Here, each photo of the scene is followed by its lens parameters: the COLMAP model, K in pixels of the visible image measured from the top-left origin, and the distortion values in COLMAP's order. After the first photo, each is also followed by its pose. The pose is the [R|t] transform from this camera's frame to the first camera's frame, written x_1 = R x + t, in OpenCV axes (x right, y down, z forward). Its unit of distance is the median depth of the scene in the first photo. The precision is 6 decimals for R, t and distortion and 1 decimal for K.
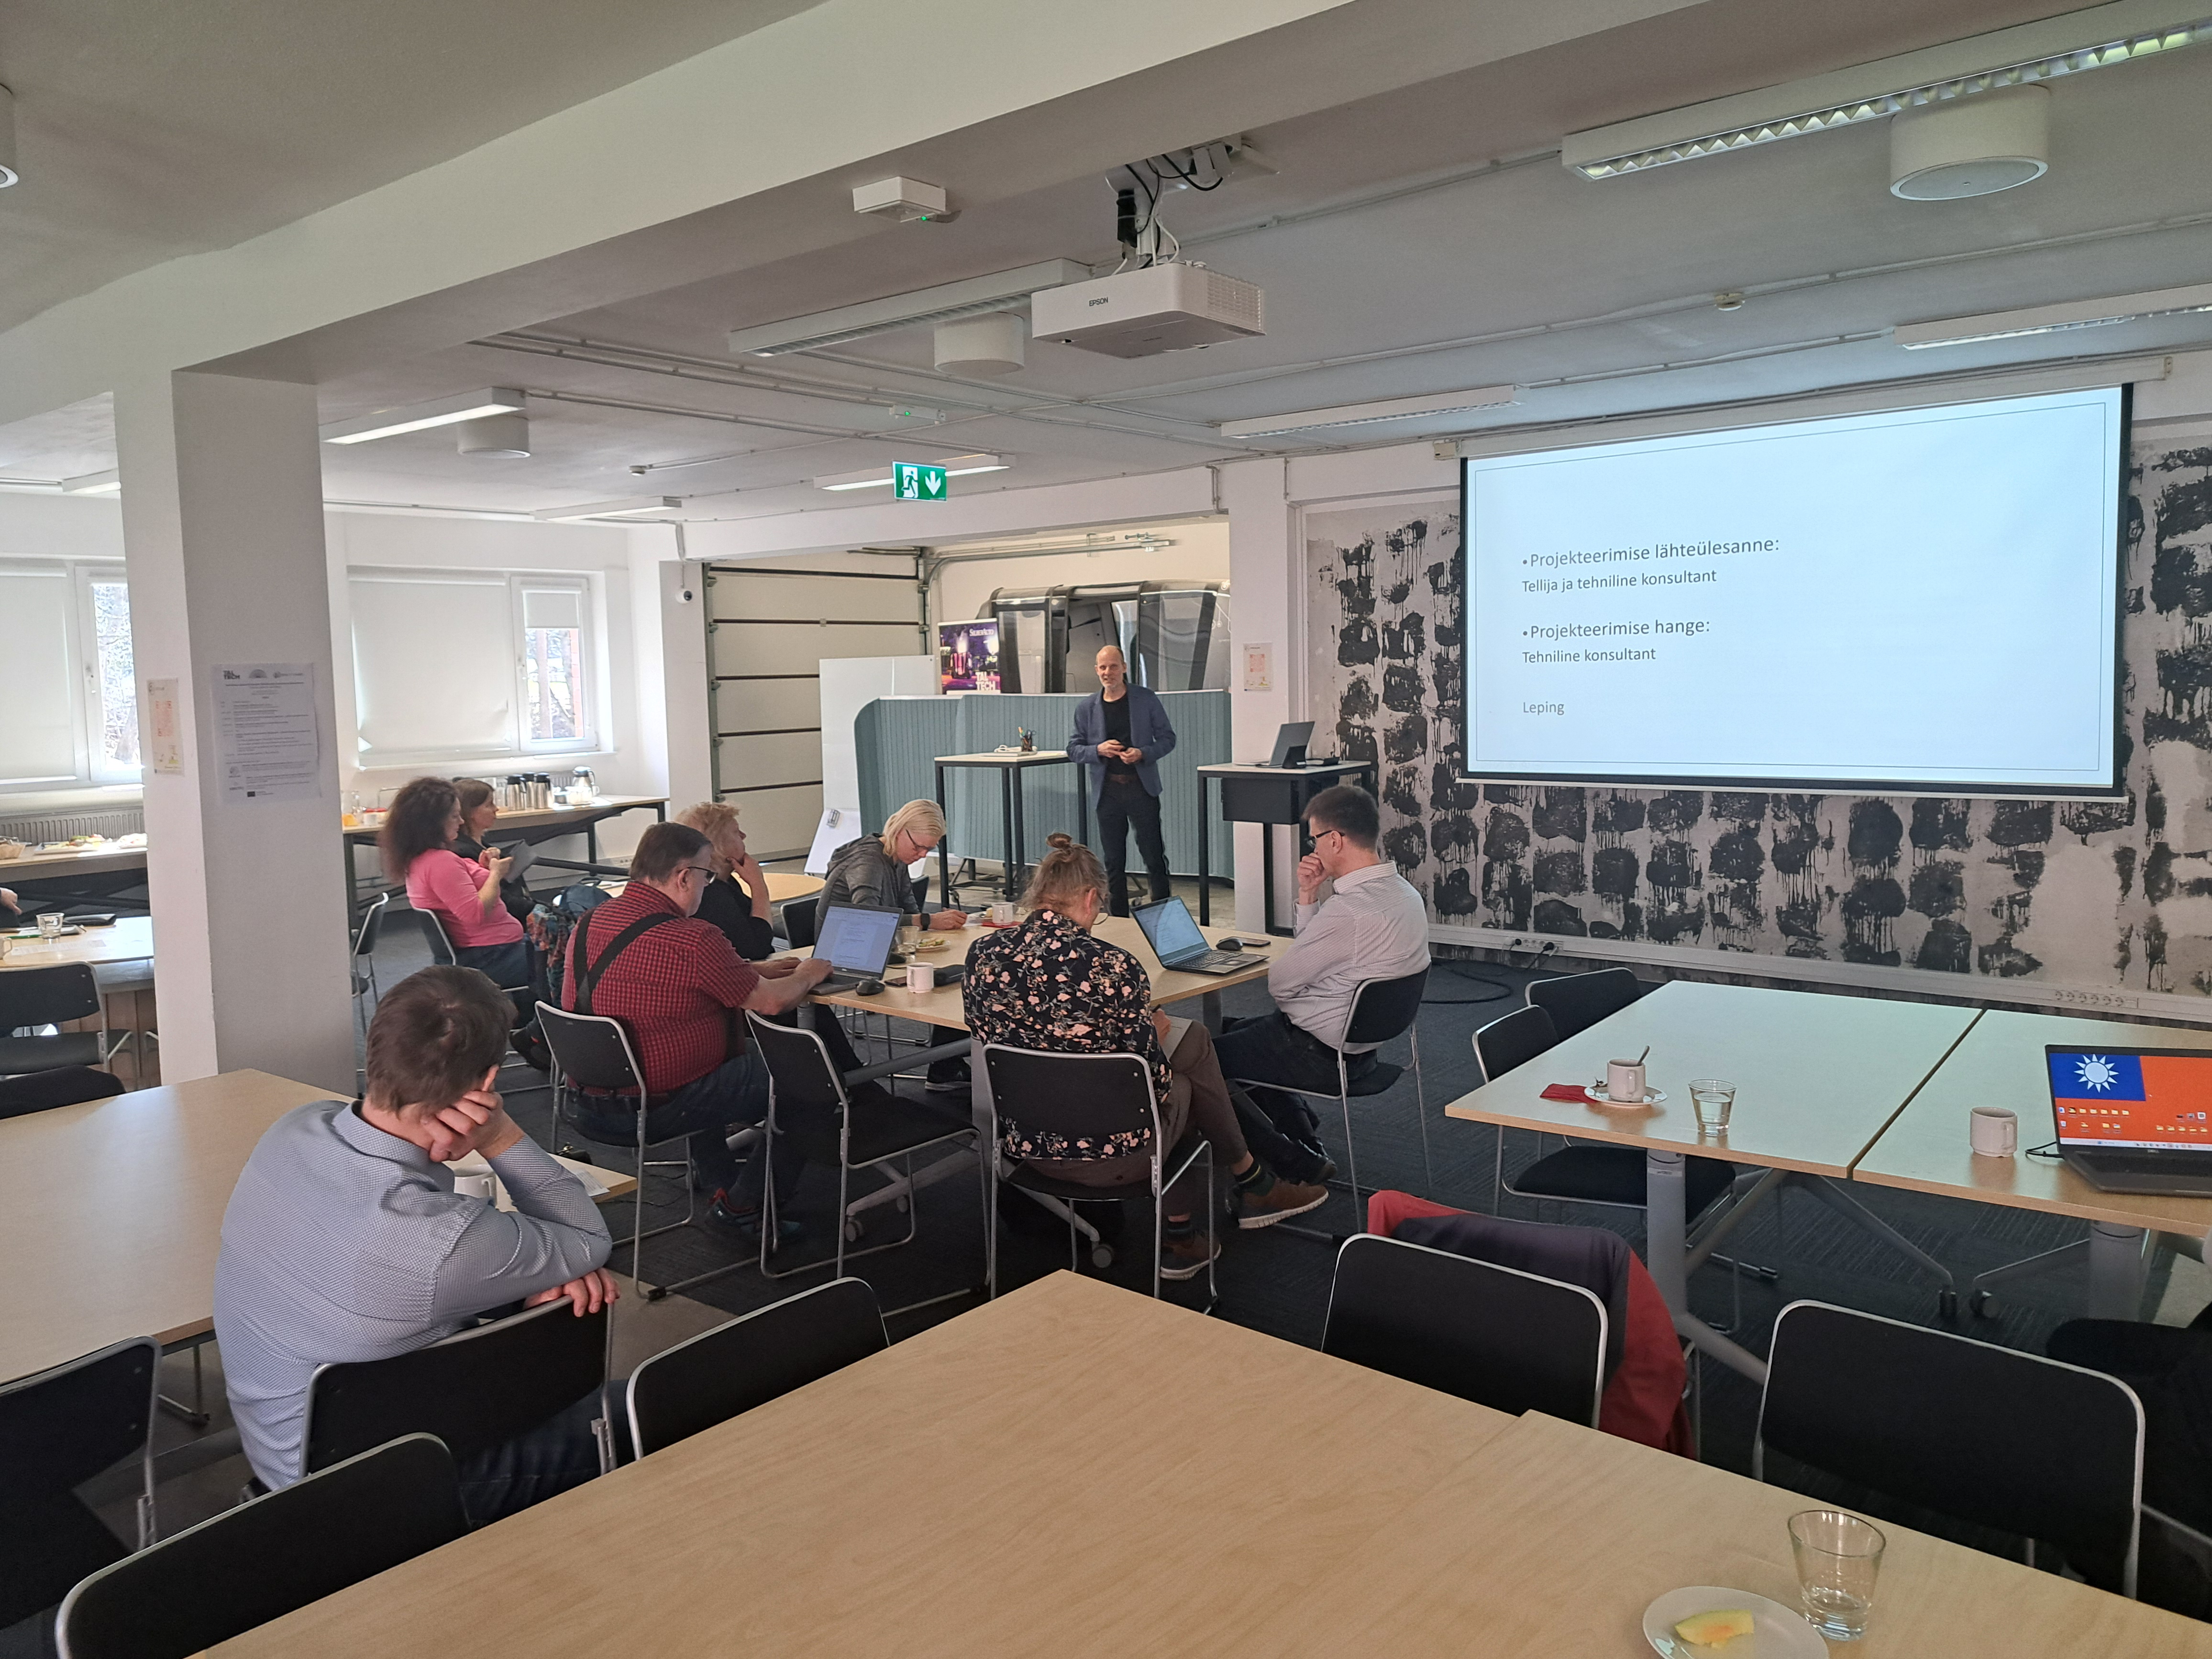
lens RADIAL K [[1606.2, 0, 1107.4], [0, 1606.2, 791.3], [0, 0, 1]] dist [0.080872, -0.111201]
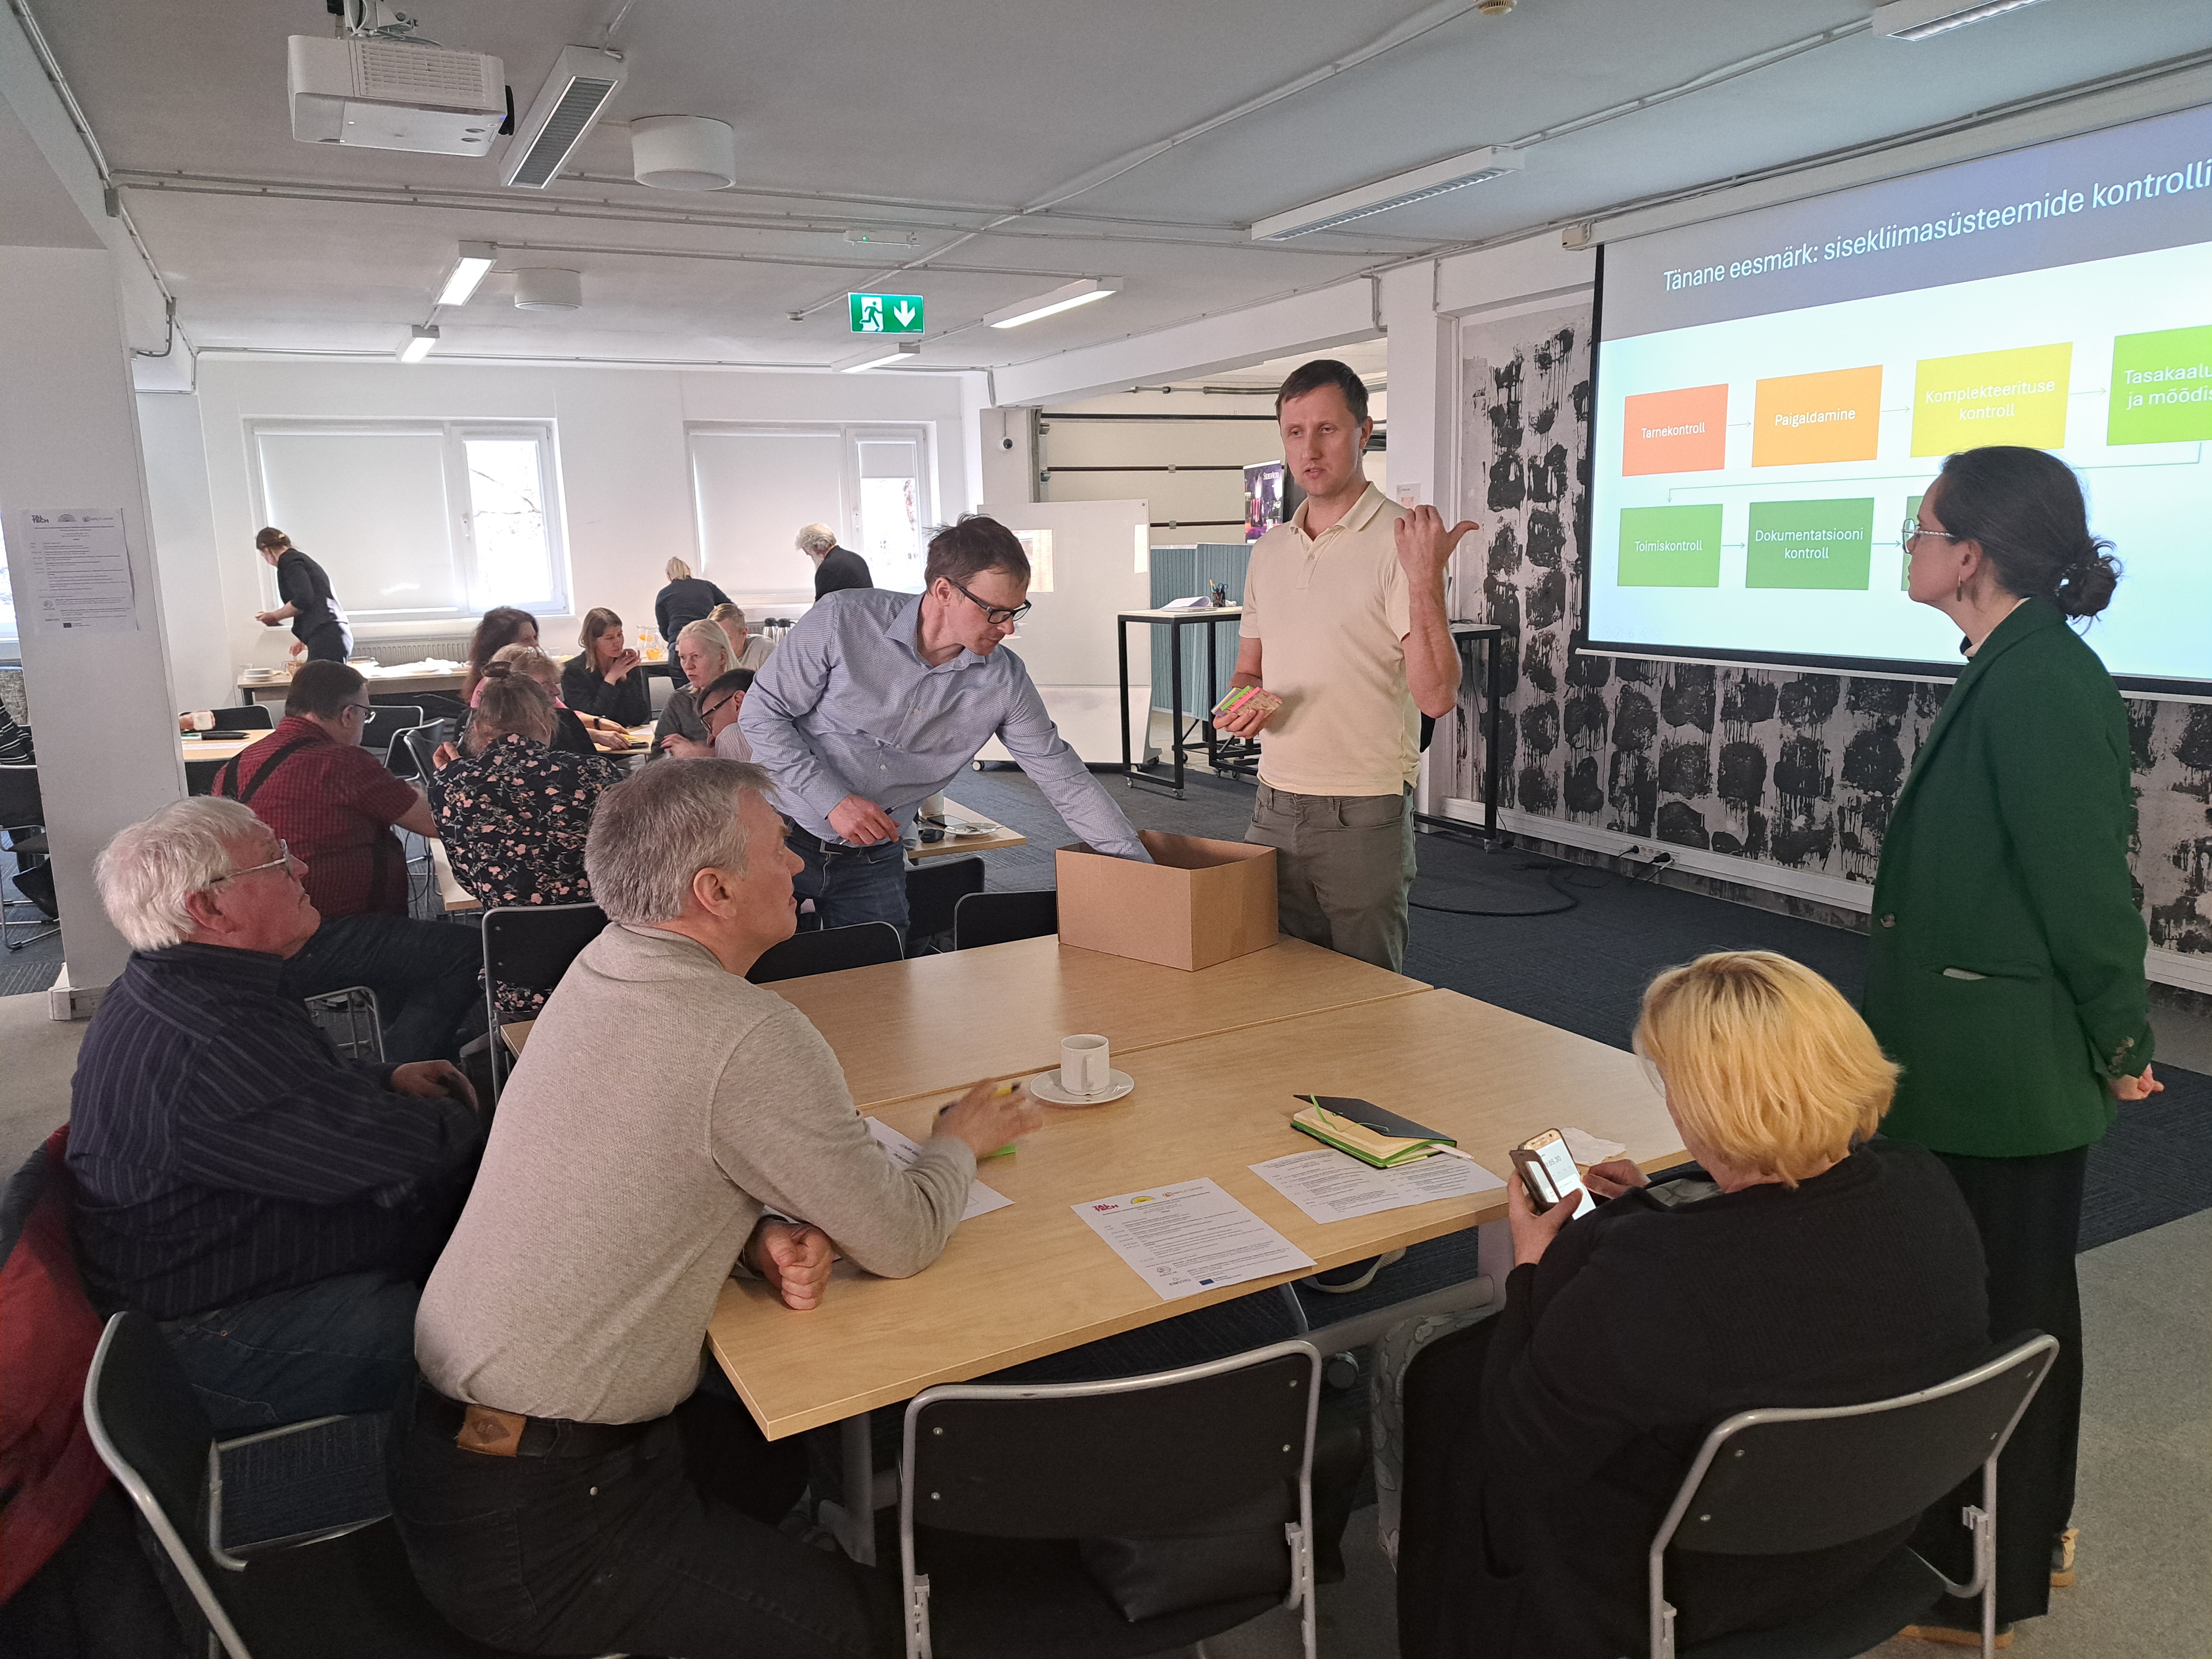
lens RADIAL K [[1593.5, 0, 1106.0], [0, 1593.5, 829.5], [0, 0, 1]] dist [0.088733, -0.116023]
pose [[0.910645, 0.078193, -0.405723, 0.342312], [-0.030405, 0.991950, 0.122929, -0.009998], [0.412069, -0.099609, 0.905692, 0.144046]]
